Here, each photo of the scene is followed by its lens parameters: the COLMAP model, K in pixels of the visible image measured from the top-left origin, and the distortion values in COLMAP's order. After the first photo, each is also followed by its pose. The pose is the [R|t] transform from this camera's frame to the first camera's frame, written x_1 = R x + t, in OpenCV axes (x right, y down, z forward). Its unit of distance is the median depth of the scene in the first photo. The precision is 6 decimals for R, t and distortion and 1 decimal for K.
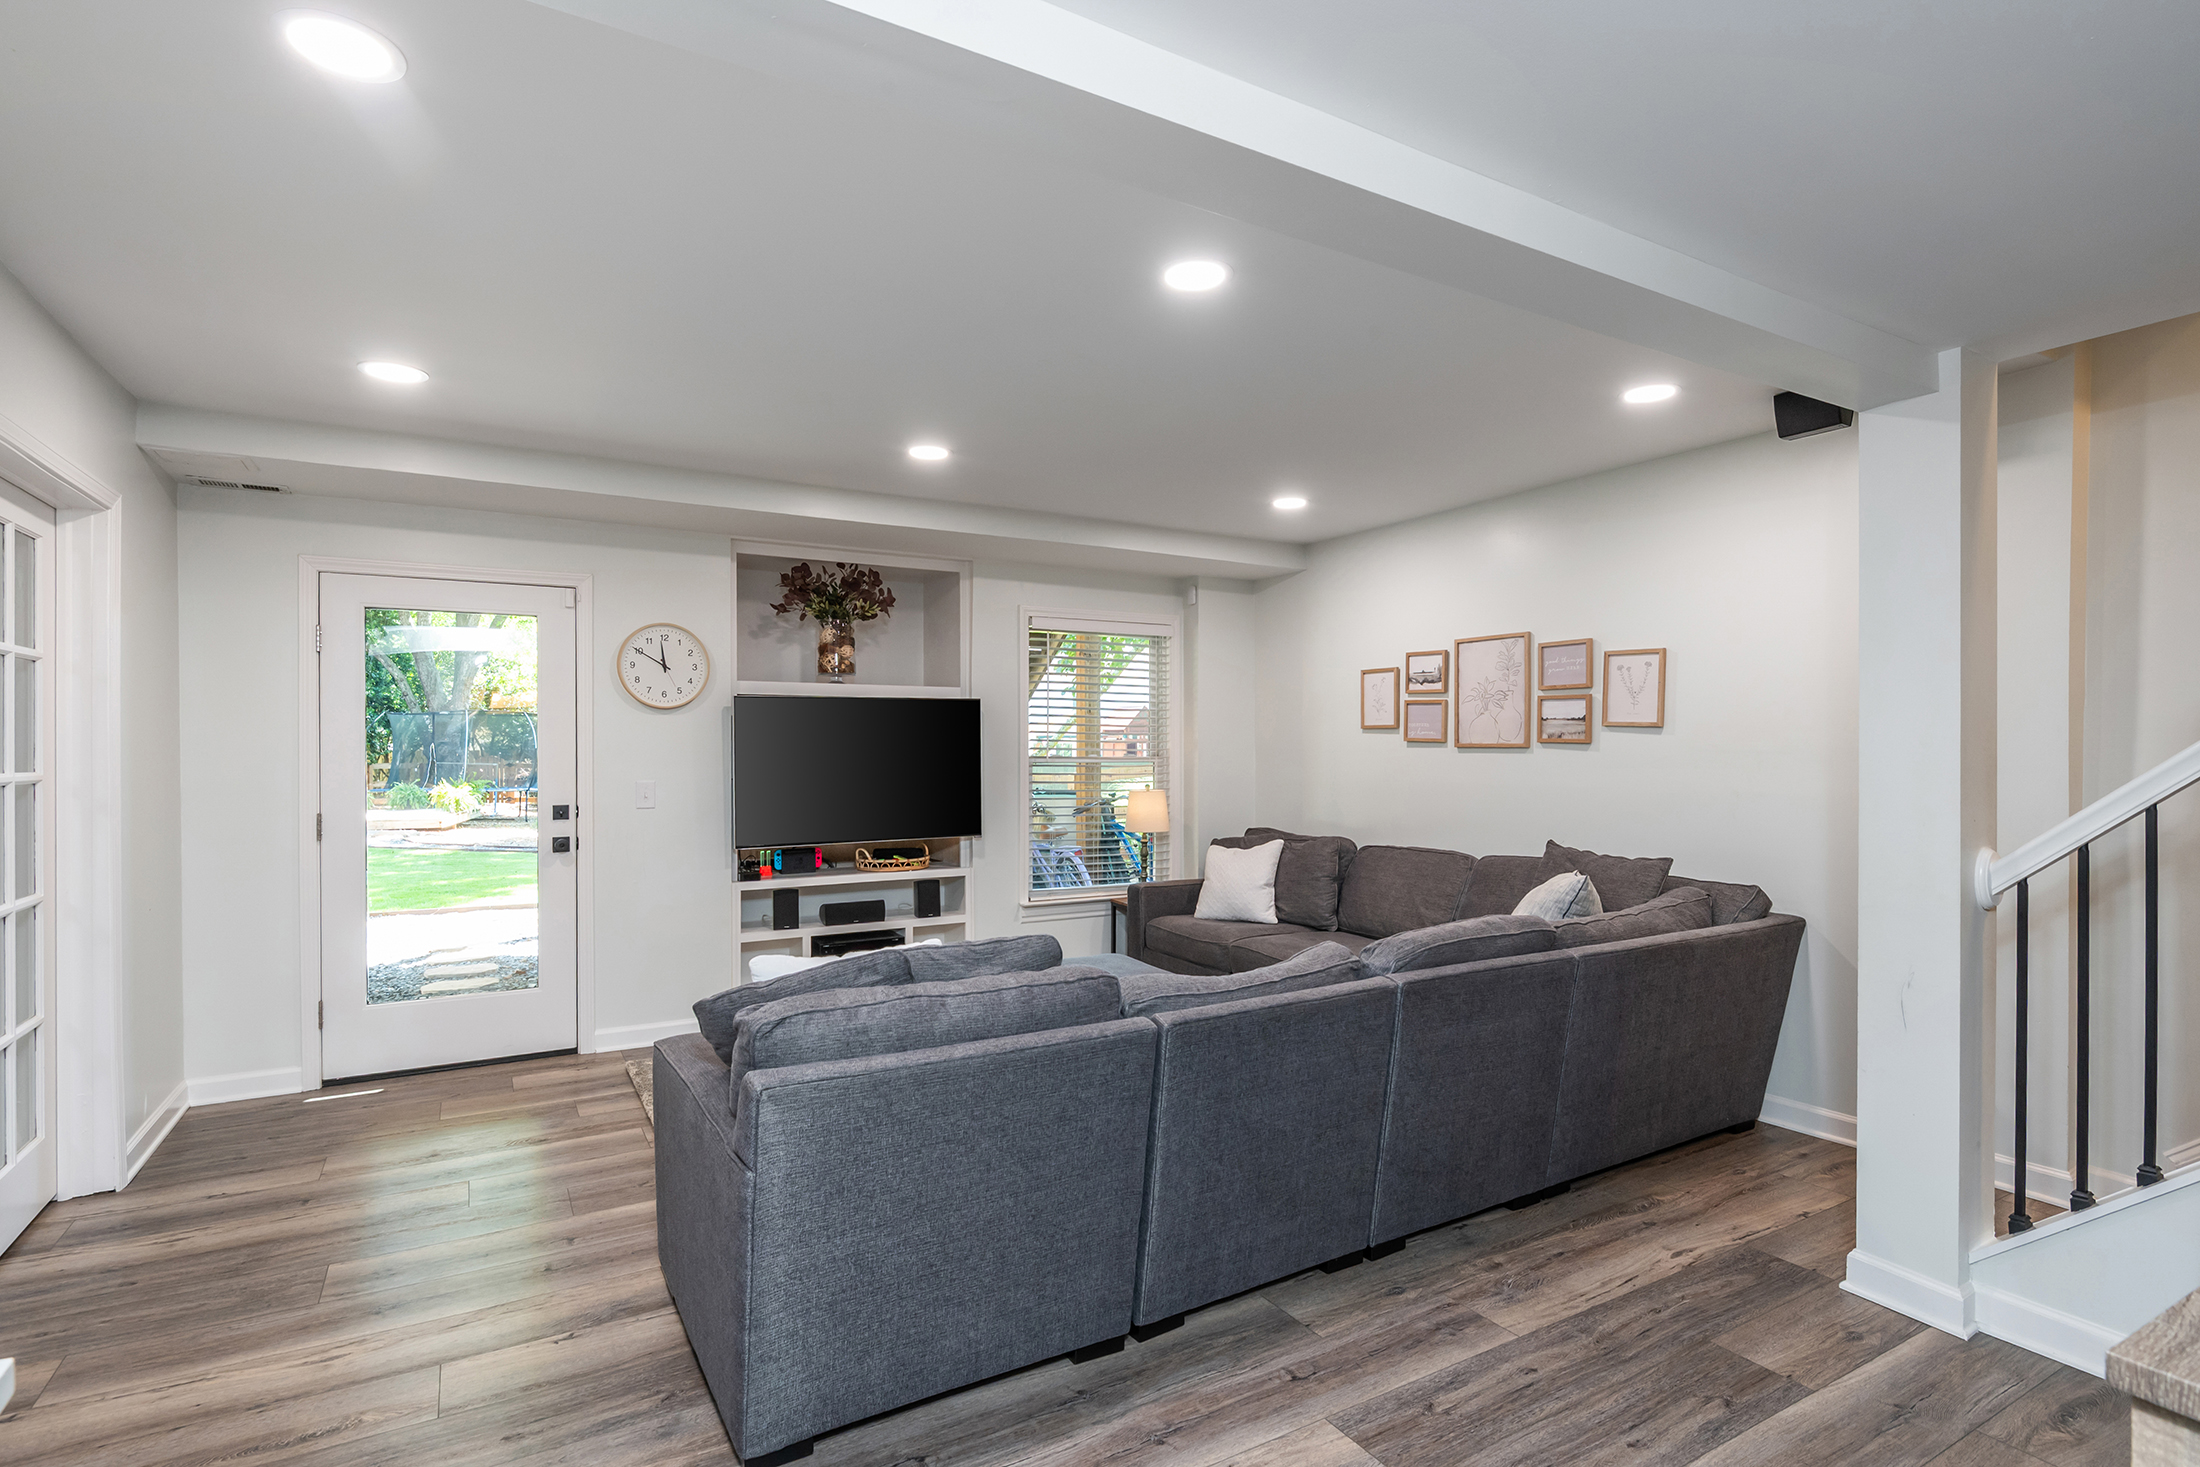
lens RADIAL K [[1051.6, 0, 1082.0], [0, 1051.6, 750.4], [0, 0, 1]] dist [0.007897, -0.006823]
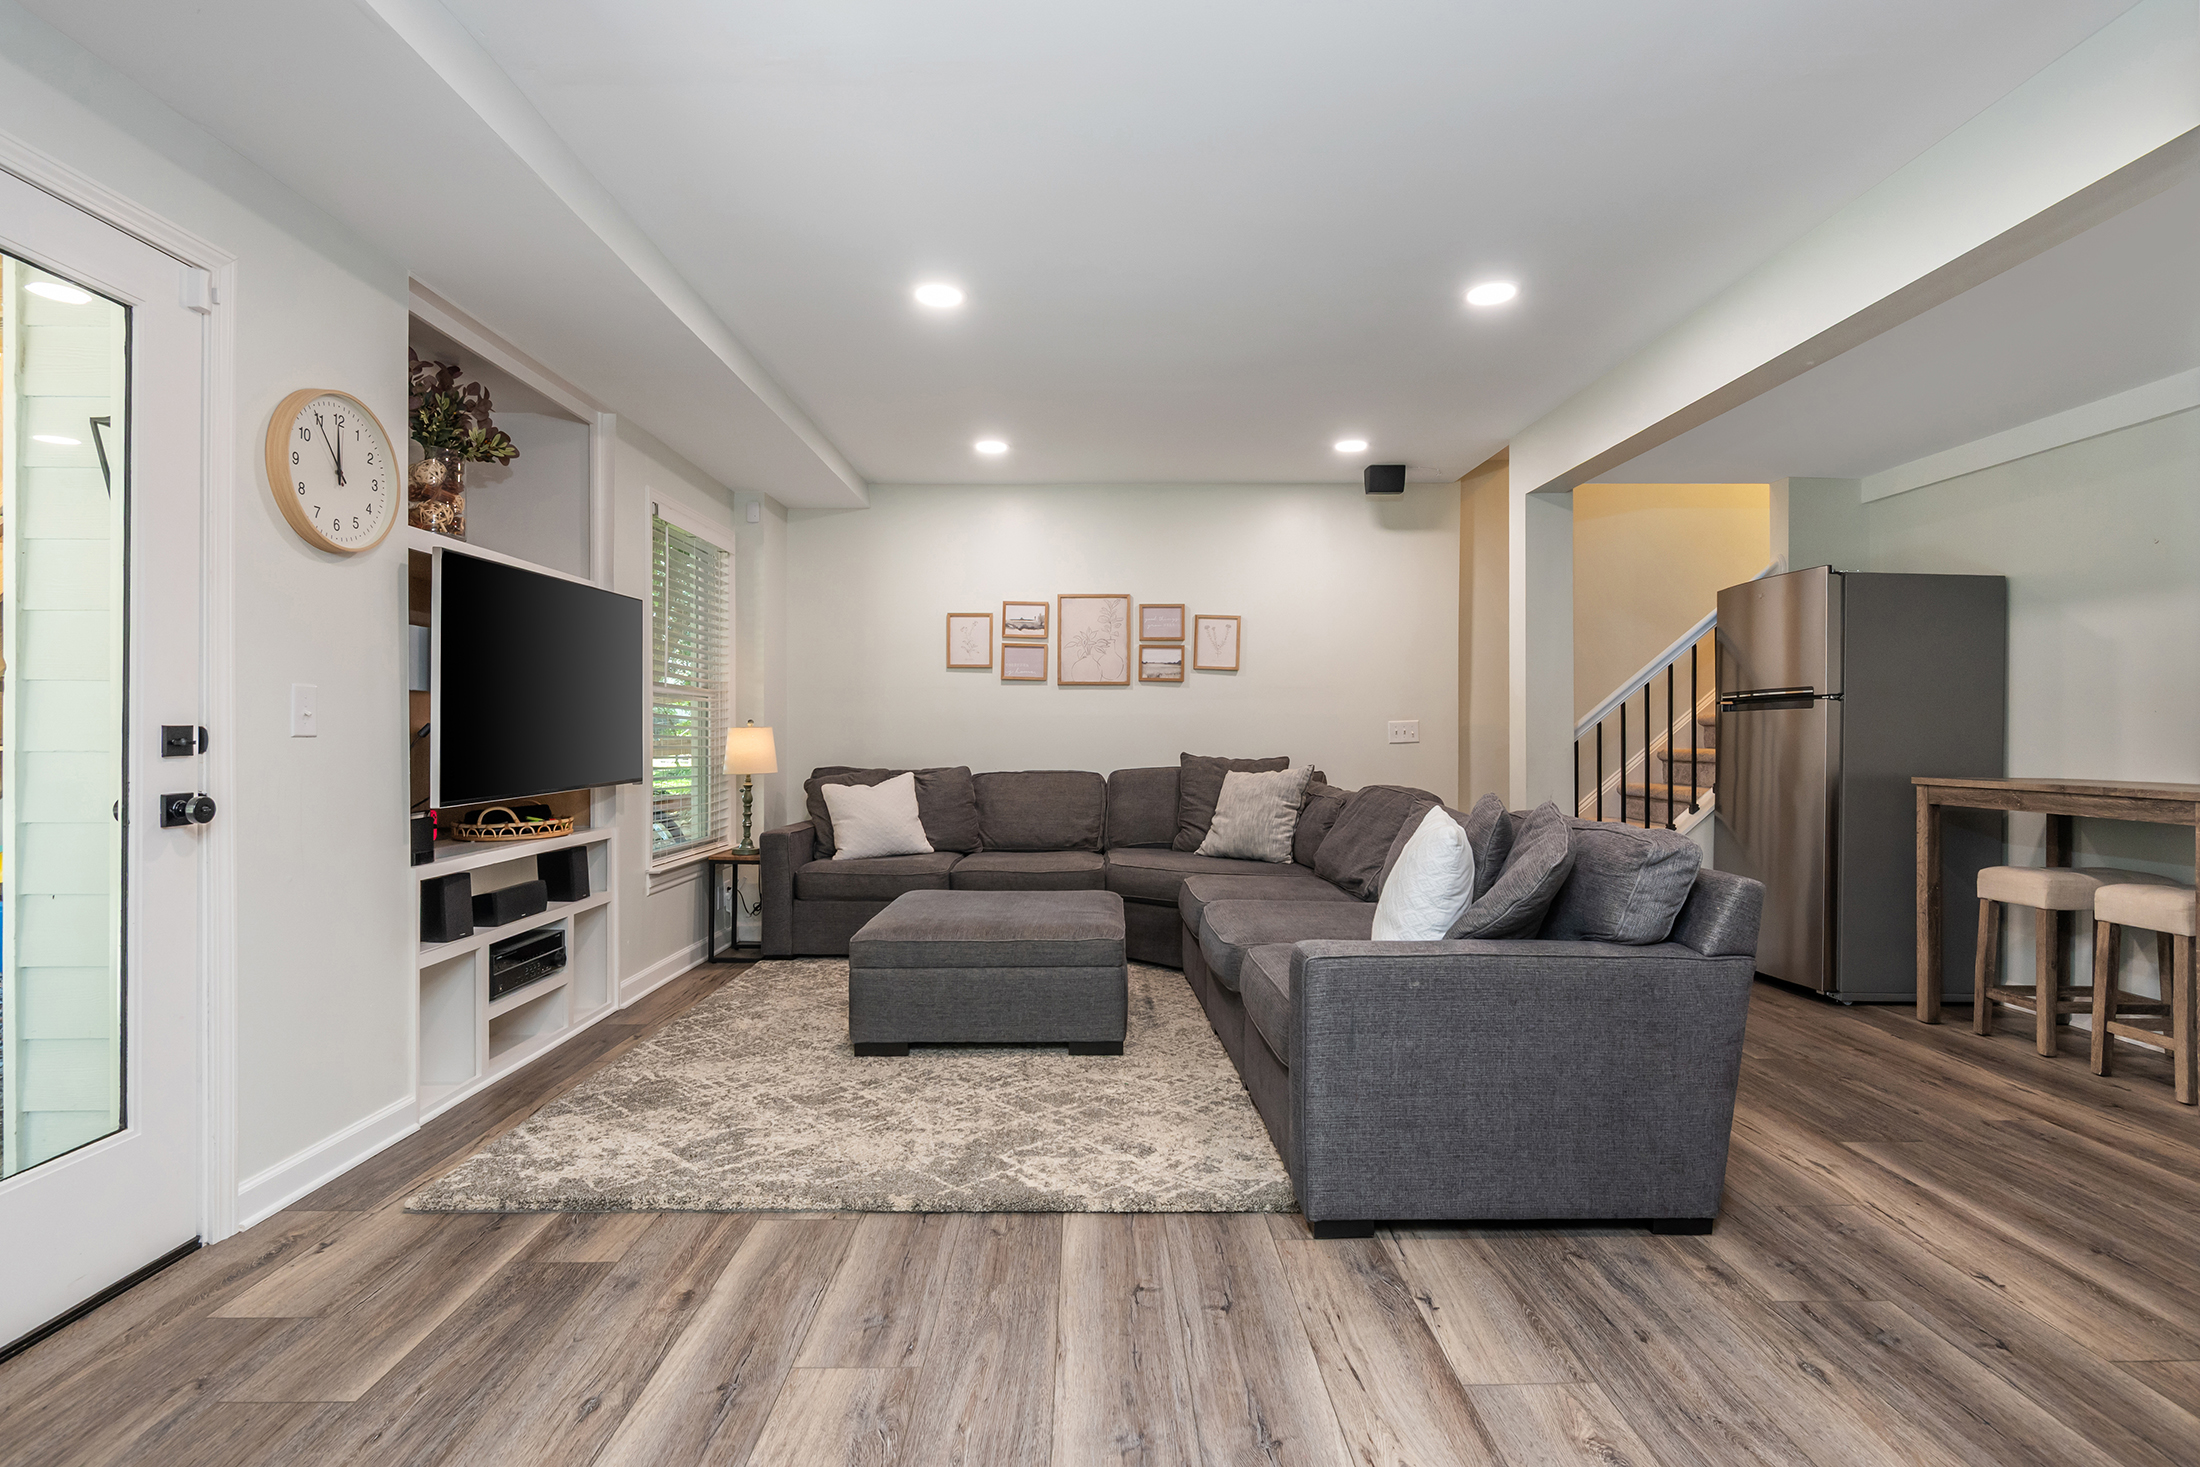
lens RADIAL K [[1032.4, 0, 1093.5], [0, 1032.4, 728.4], [0, 0, 1]] dist [0.008674, -0.003067]
pose [[0.496378, 0.002722, 0.868102, -0.606913], [0.002970, 0.999984, -0.004833, 0.049592], [-0.868101, 0.004978, 0.496362, 0.367680]]
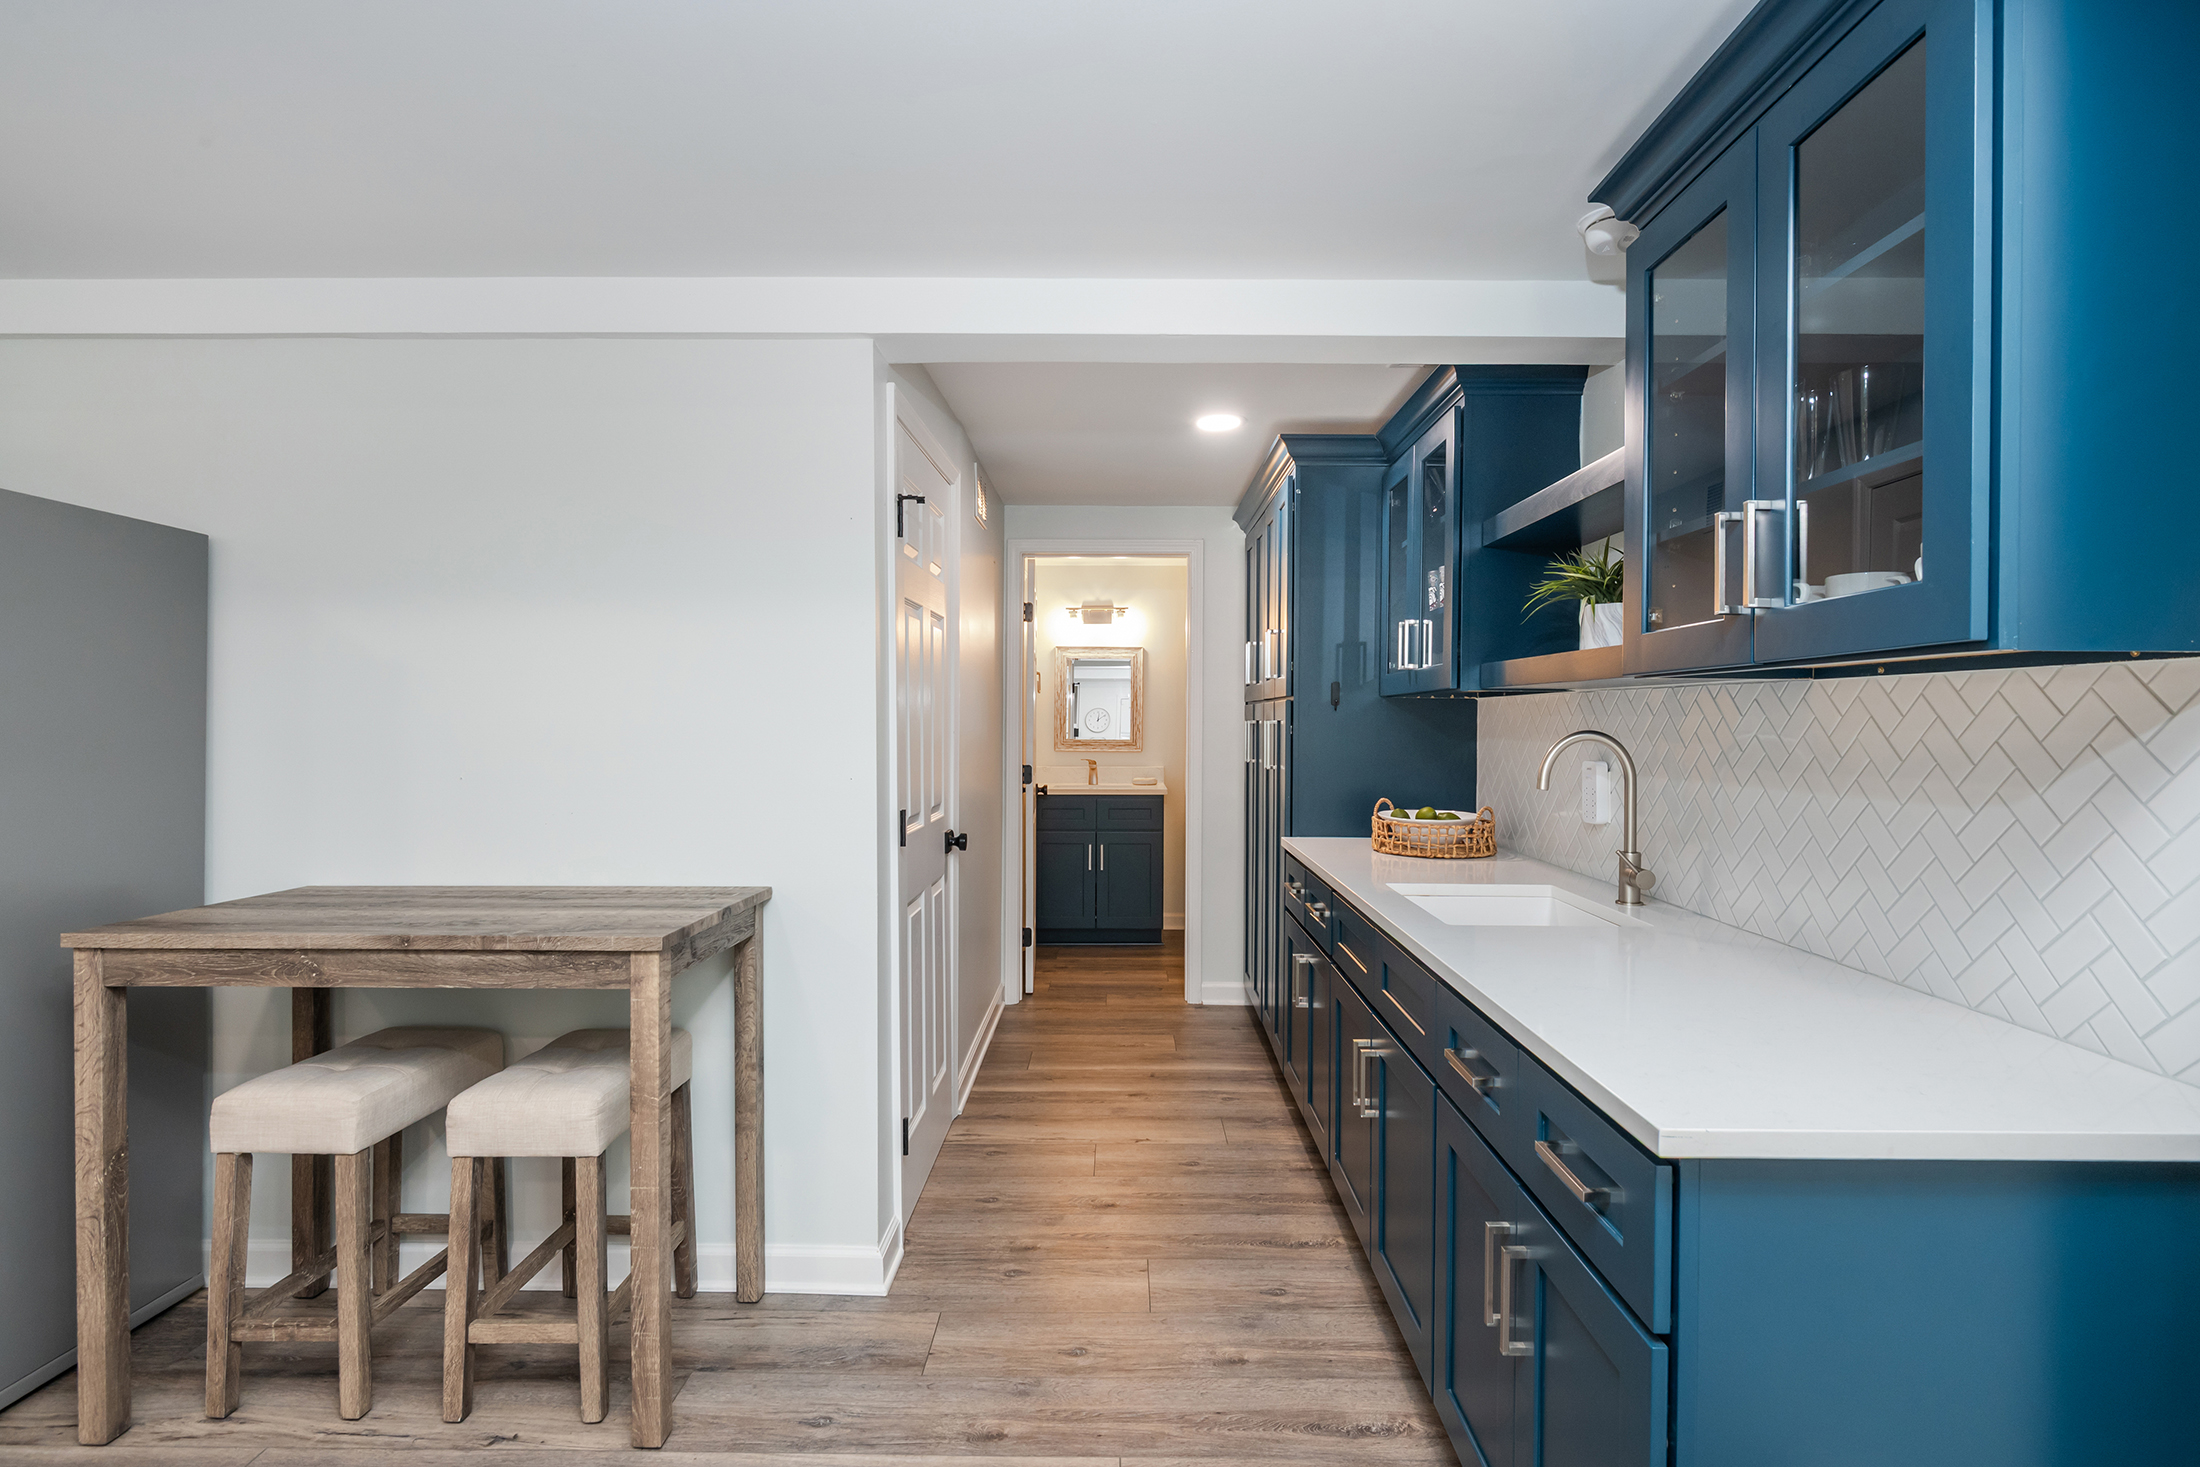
lens RADIAL K [[1051.6, 0, 1122.3], [0, 1051.6, 733.8], [0, 0, 1]] dist [0.007897, -0.006823]
pose [[-0.867186, -0.012573, 0.497825, -0.153576], [-0.004182, 0.999830, 0.017967, 0.008566], [-0.497967, 0.013499, -0.867091, 0.354743]]
